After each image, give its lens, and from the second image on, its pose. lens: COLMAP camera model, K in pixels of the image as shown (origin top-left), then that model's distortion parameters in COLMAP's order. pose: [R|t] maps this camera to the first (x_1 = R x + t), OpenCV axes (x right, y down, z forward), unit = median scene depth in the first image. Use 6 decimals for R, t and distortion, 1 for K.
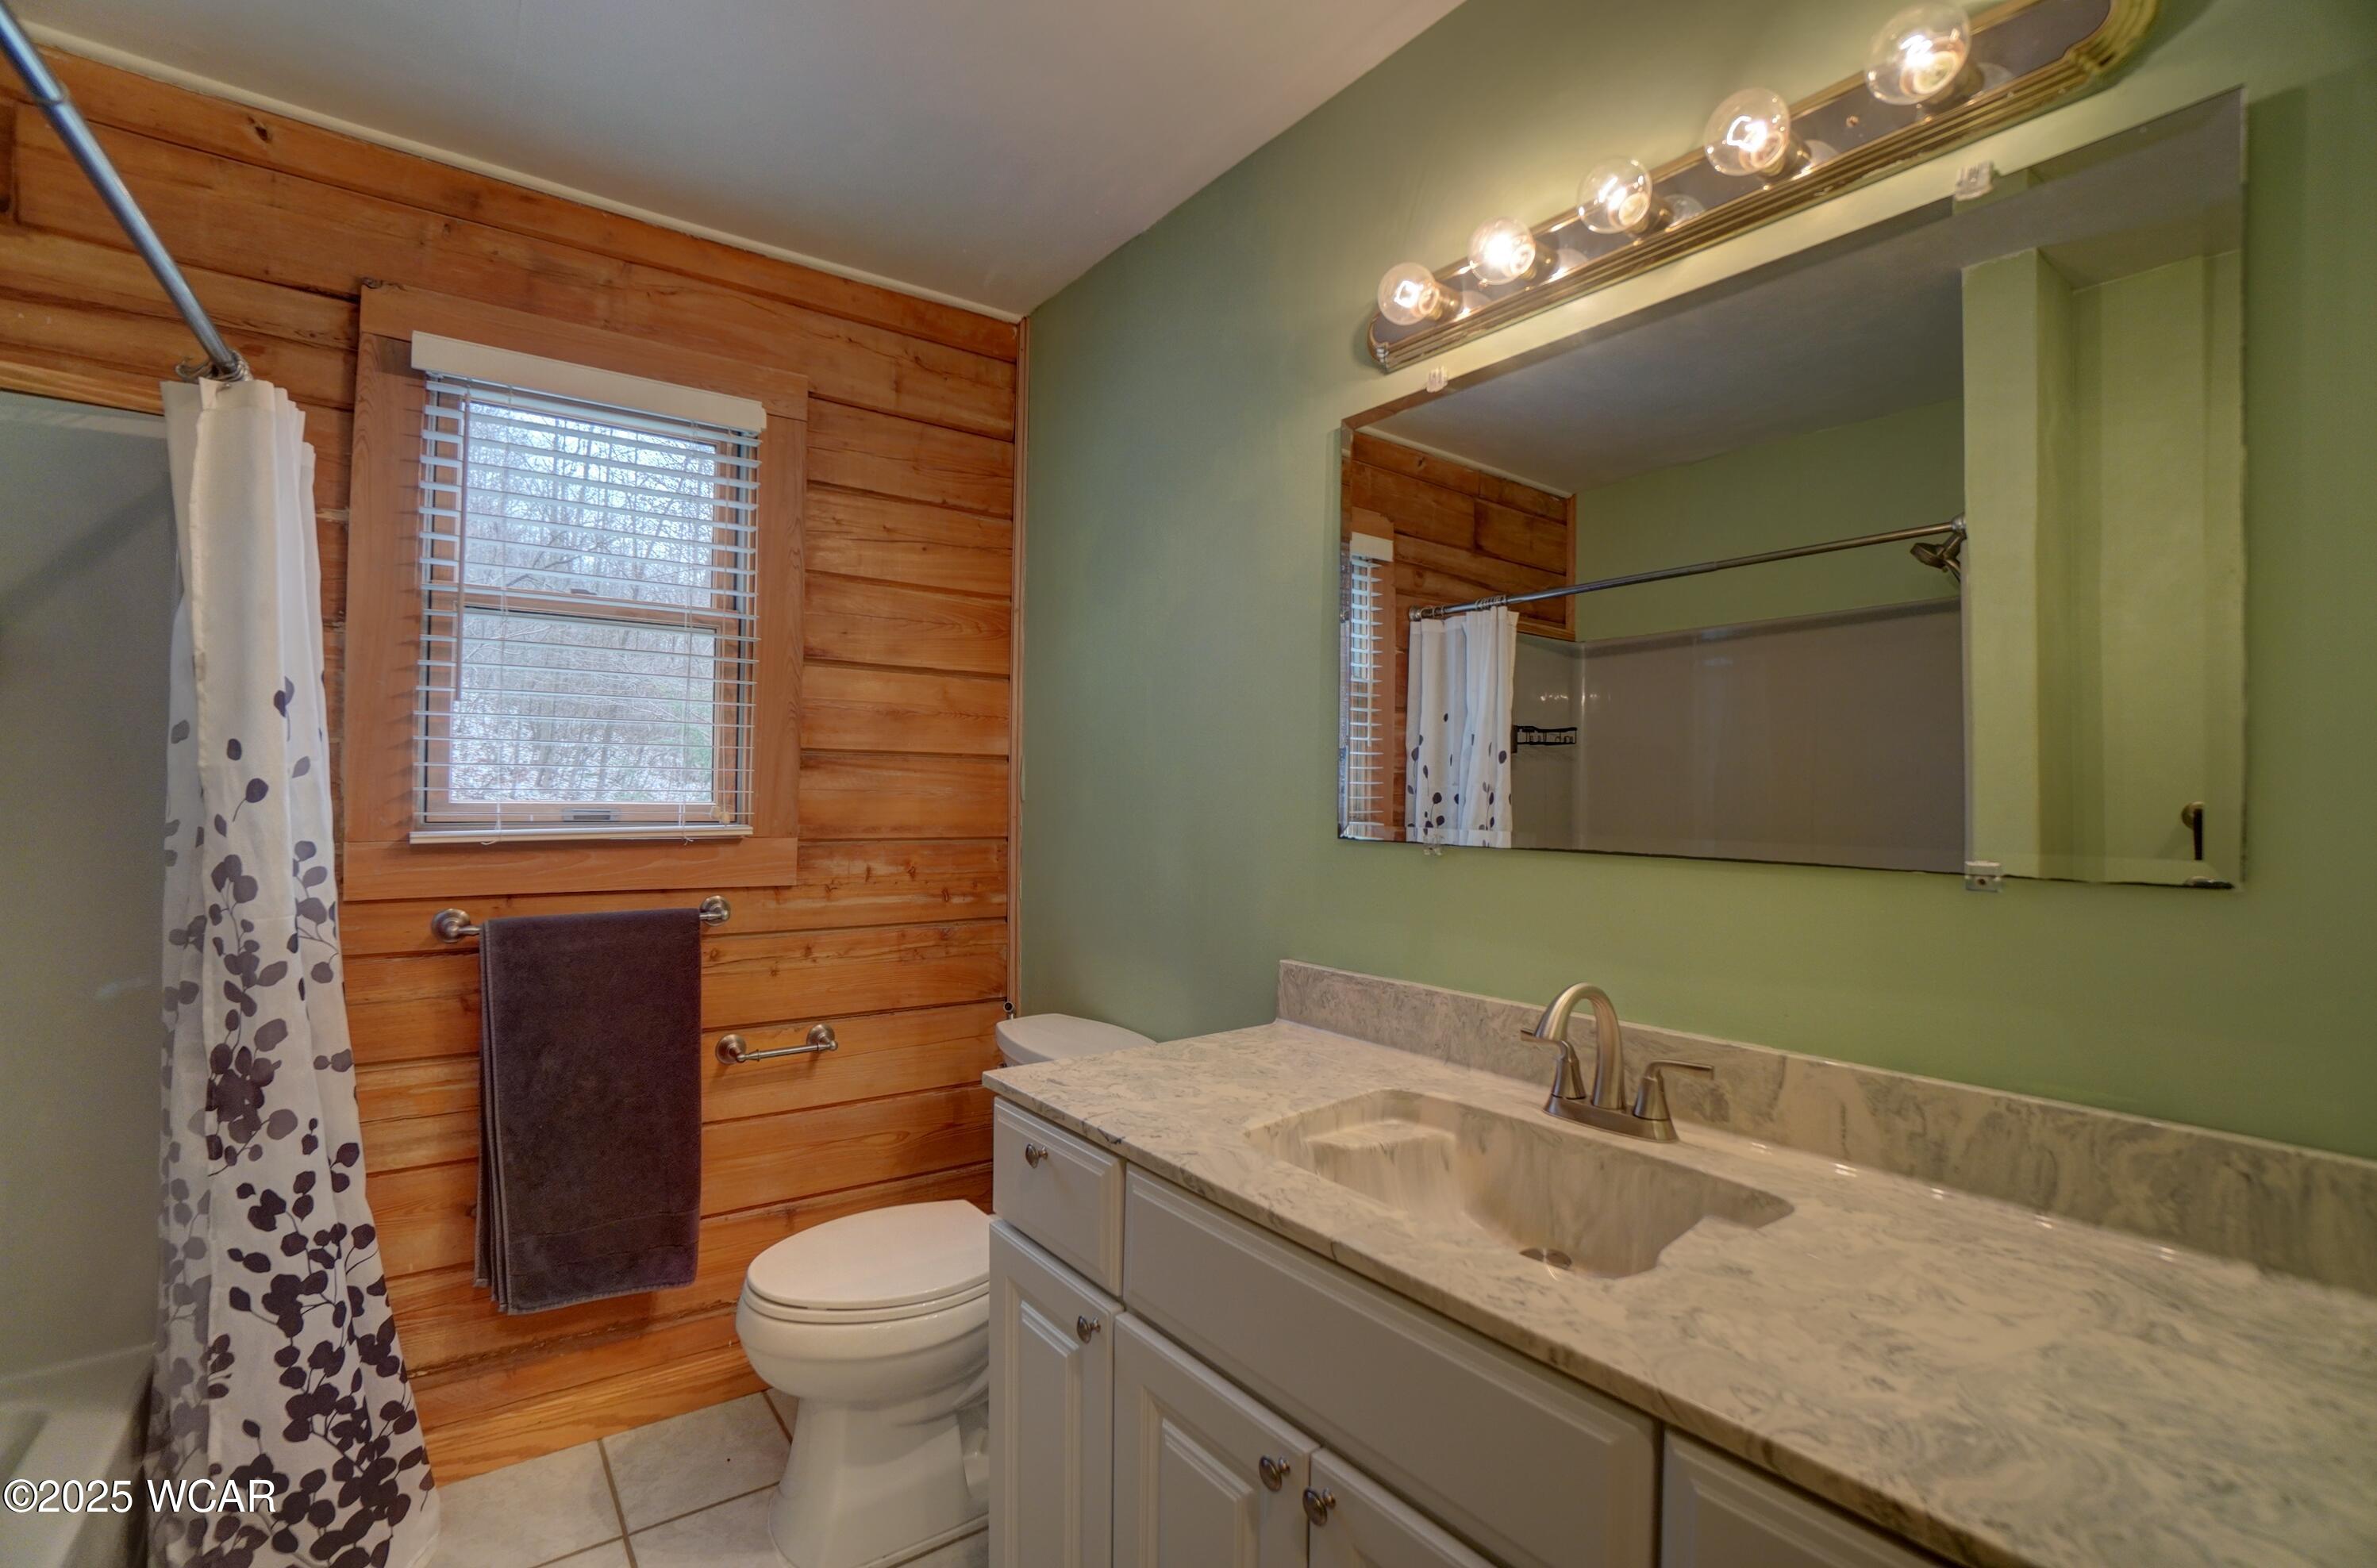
lens RADIAL K [[1052.0, 0, 1158.5], [0, 1052.0, 786.5], [0, 0, 1]] dist [-0.064250, 0.024070]
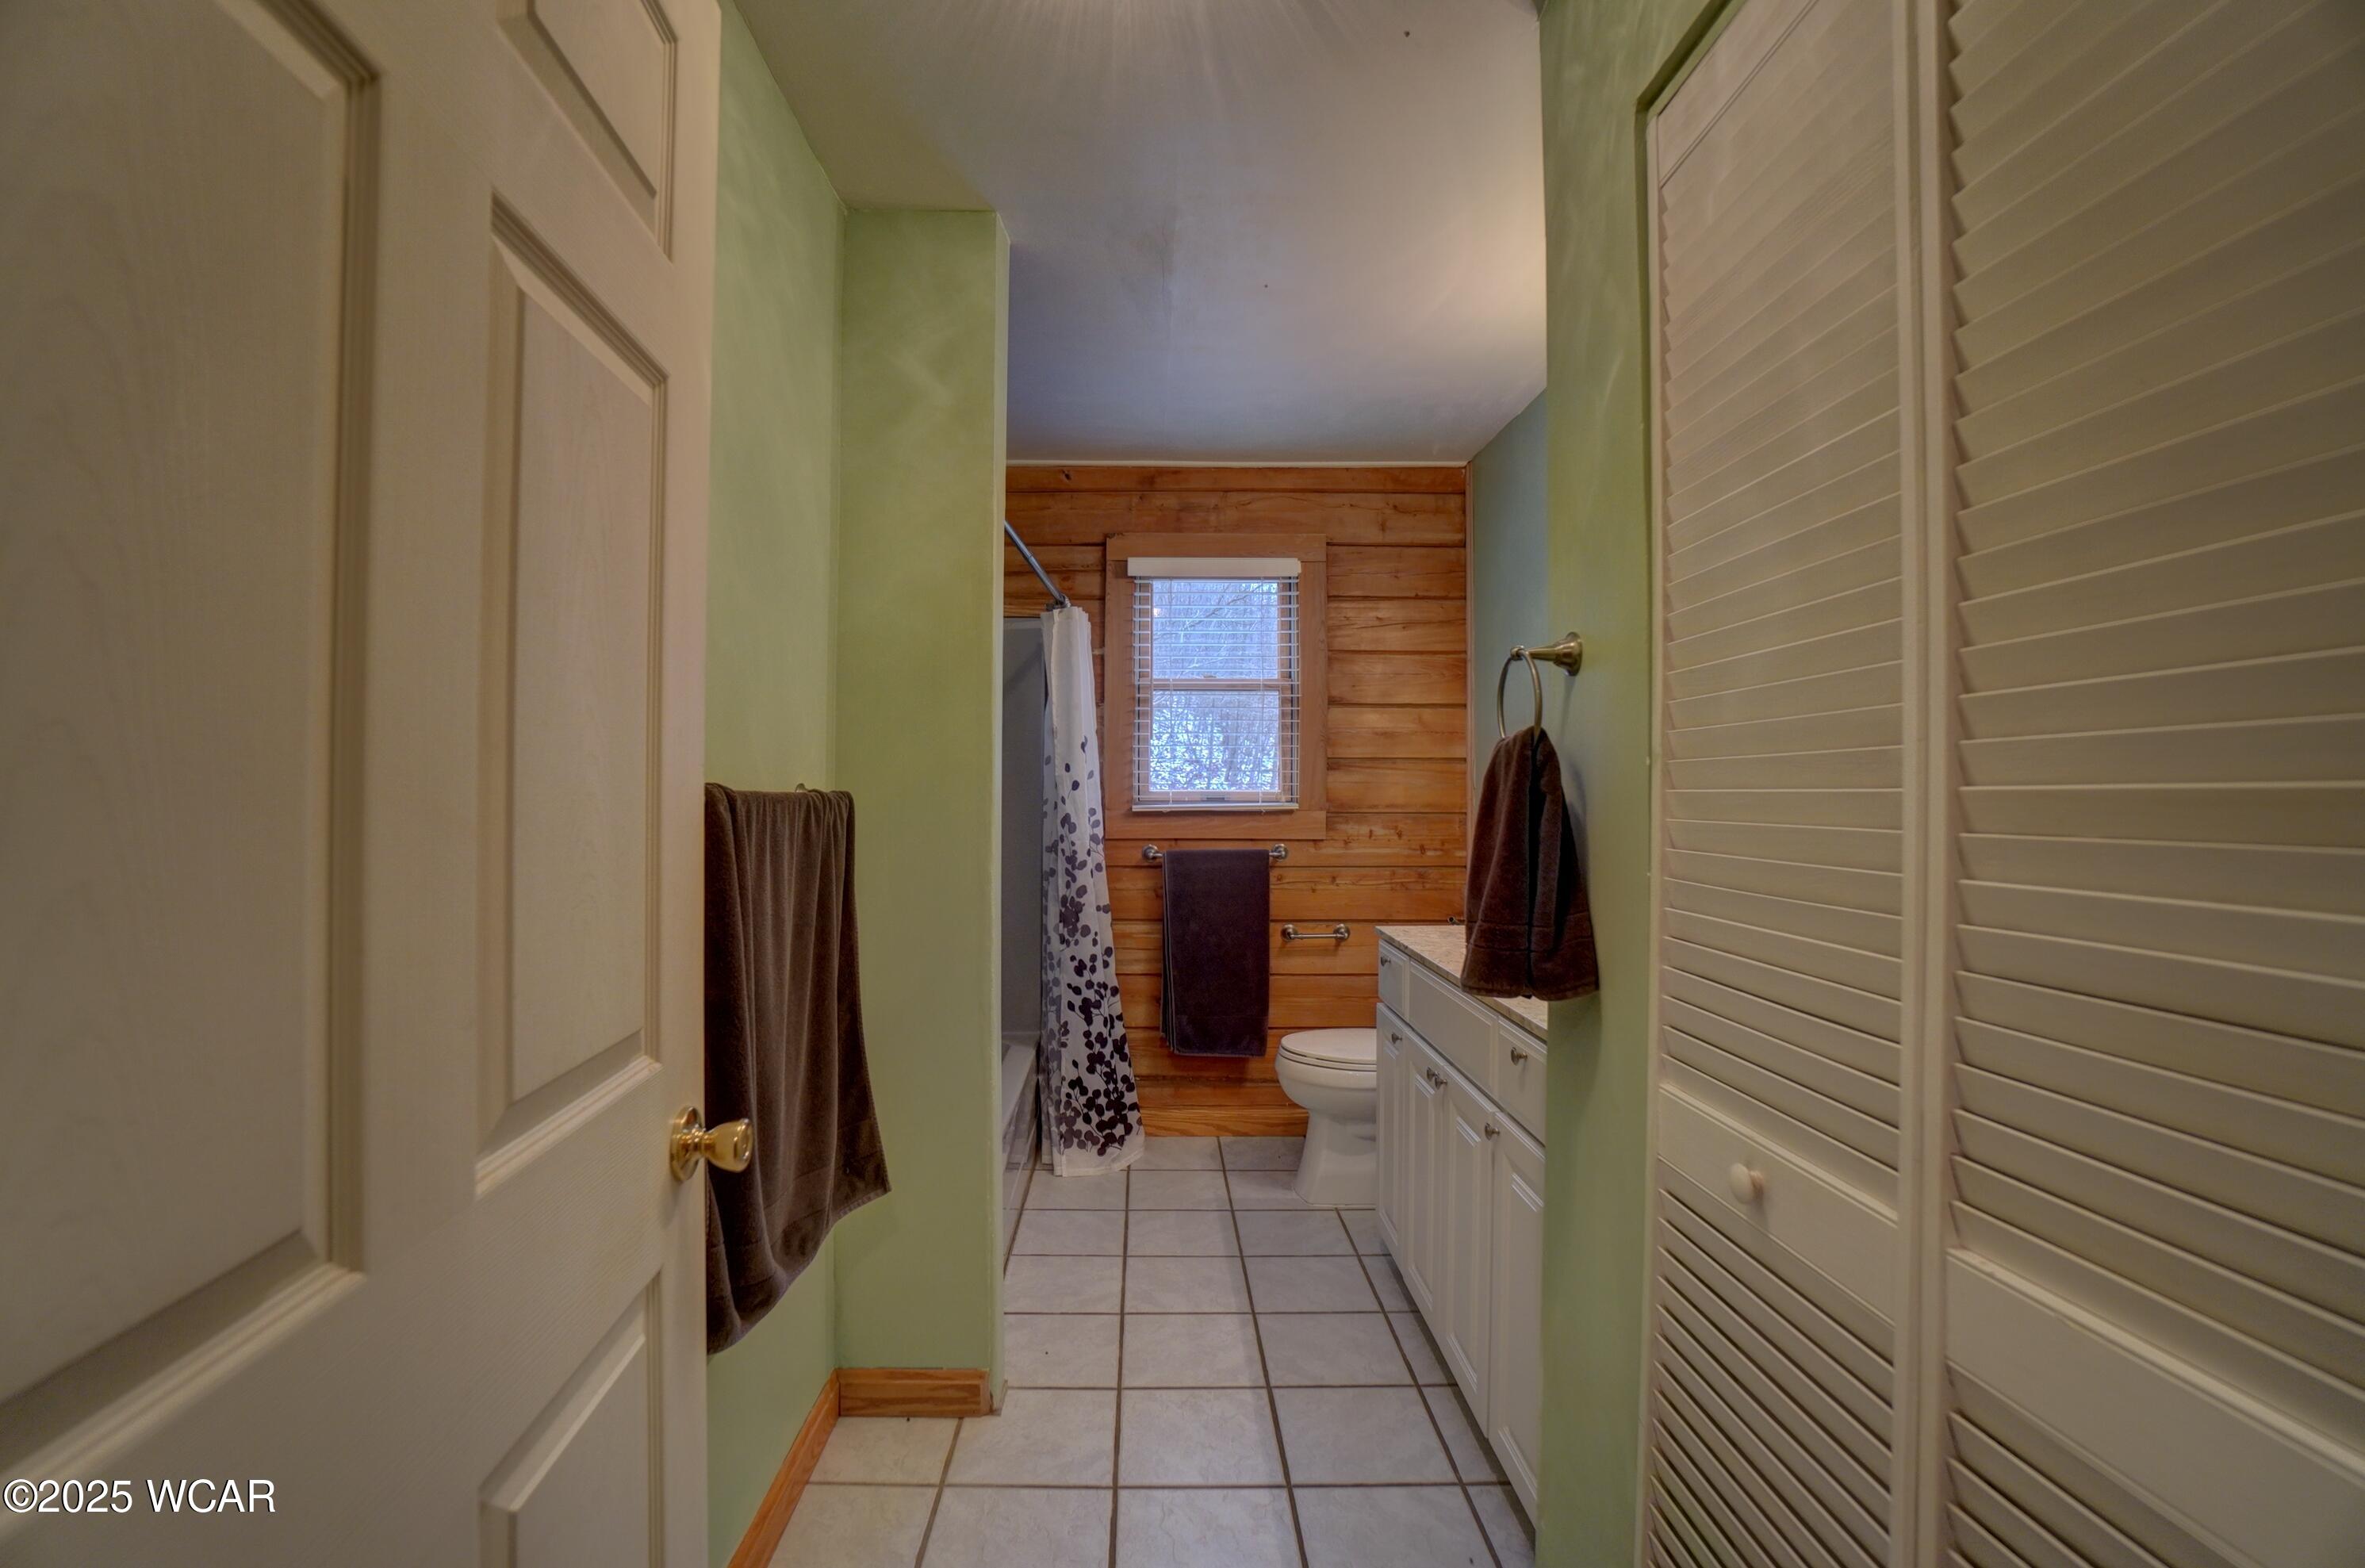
lens RADIAL K [[1042.5, 0, 1145.6], [0, 1042.5, 781.1], [0, 0, 1]] dist [-0.070053, 0.023684]
pose [[0.810902, -0.013063, -0.585036, 0.491001], [0.013430, 0.999903, -0.003712, 0.004141], [0.585027, -0.004847, 0.810999, -0.649077]]
